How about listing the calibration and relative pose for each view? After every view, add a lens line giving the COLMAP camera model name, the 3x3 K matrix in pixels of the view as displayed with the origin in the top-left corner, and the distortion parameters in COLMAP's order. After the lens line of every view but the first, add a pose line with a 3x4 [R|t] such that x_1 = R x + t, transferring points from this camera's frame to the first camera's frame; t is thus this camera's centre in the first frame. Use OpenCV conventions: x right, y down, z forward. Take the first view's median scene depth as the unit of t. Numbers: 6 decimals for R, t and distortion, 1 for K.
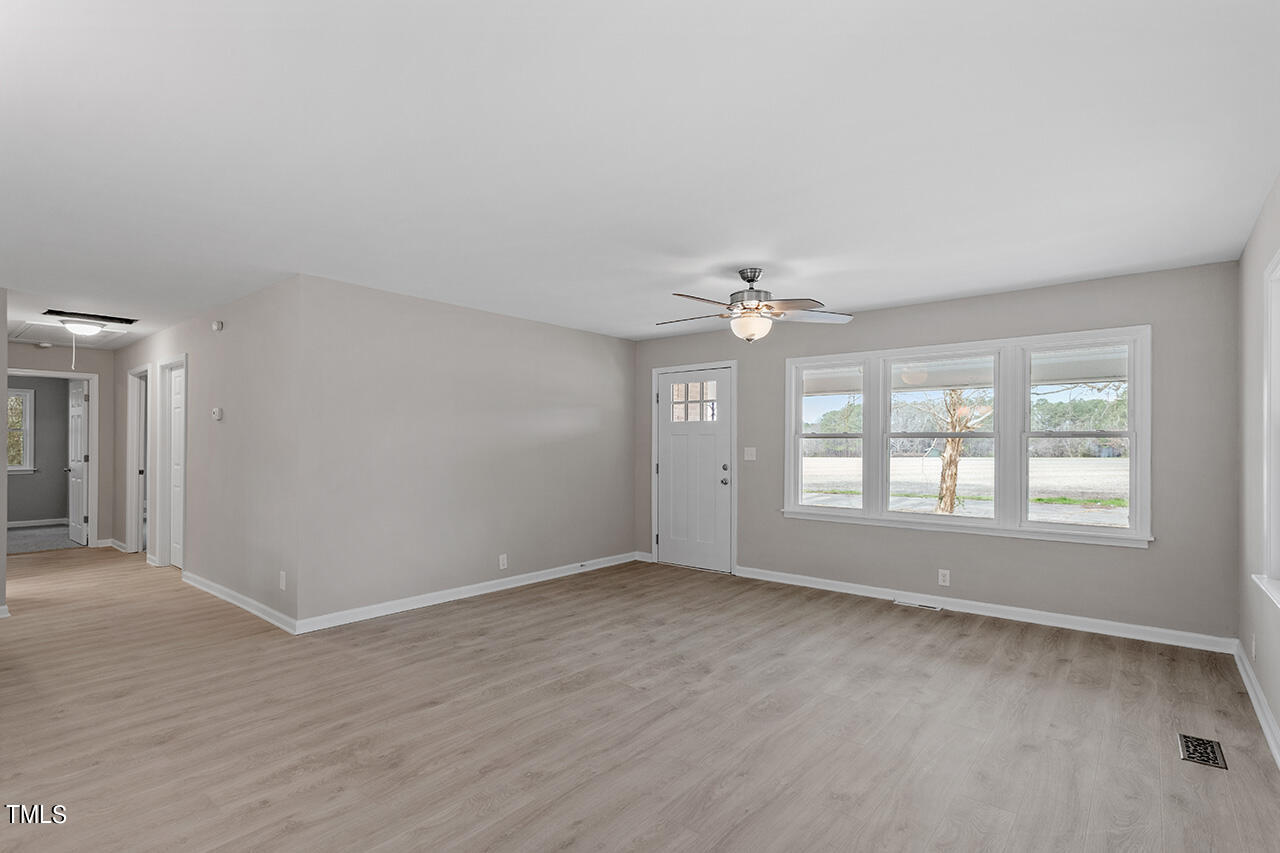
lens RADIAL K [[620.3, 0, 641.2], [0, 620.3, 434.8], [0, 0, 1]] dist [-0.001286, 0.000026]
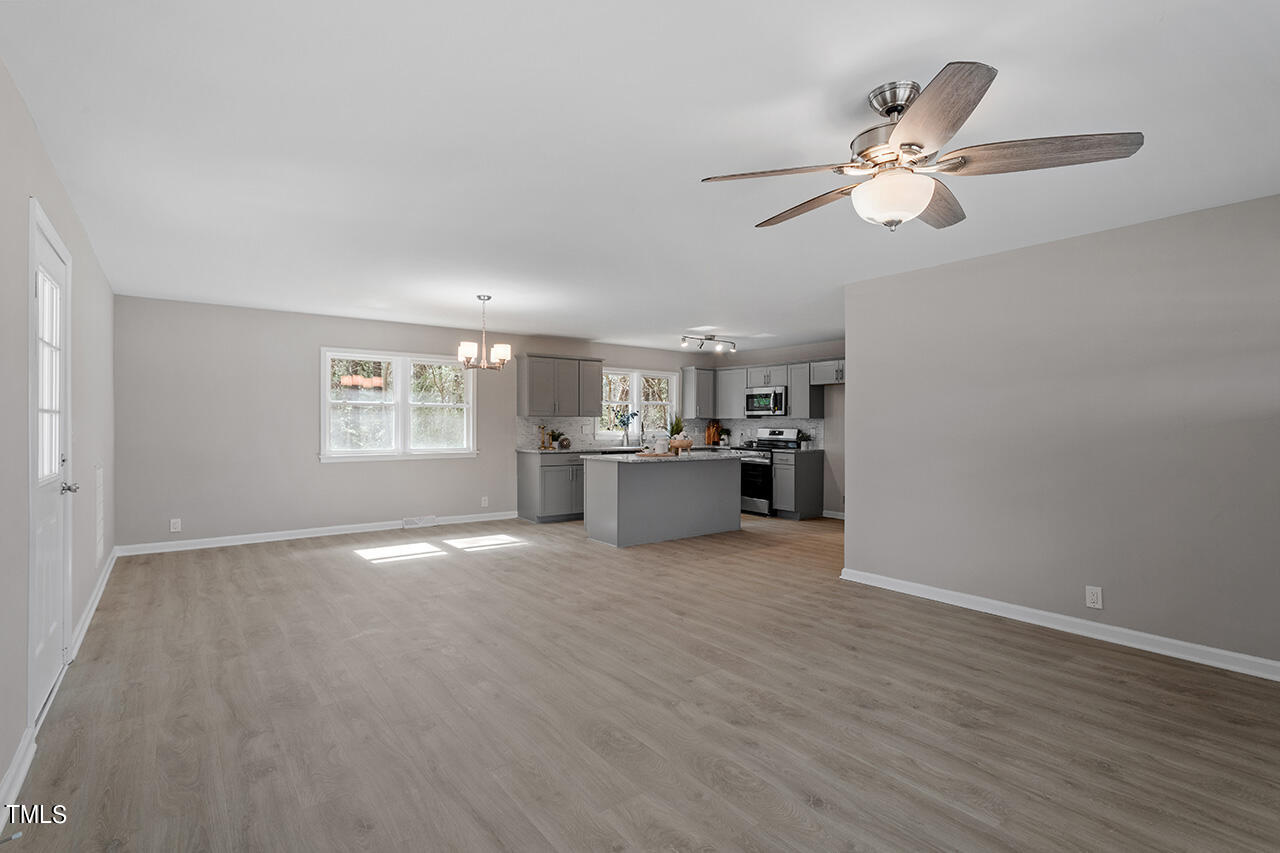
lens RADIAL K [[620.3, 0, 641.2], [0, 620.3, 427.3], [0, 0, 1]] dist [-0.001286, 0.000026]
pose [[-0.236858, 0.000187, -0.971544, 0.735111], [0.010670, 0.999940, -0.002409, 0.021335], [0.971486, -0.010937, -0.236846, 0.911886]]
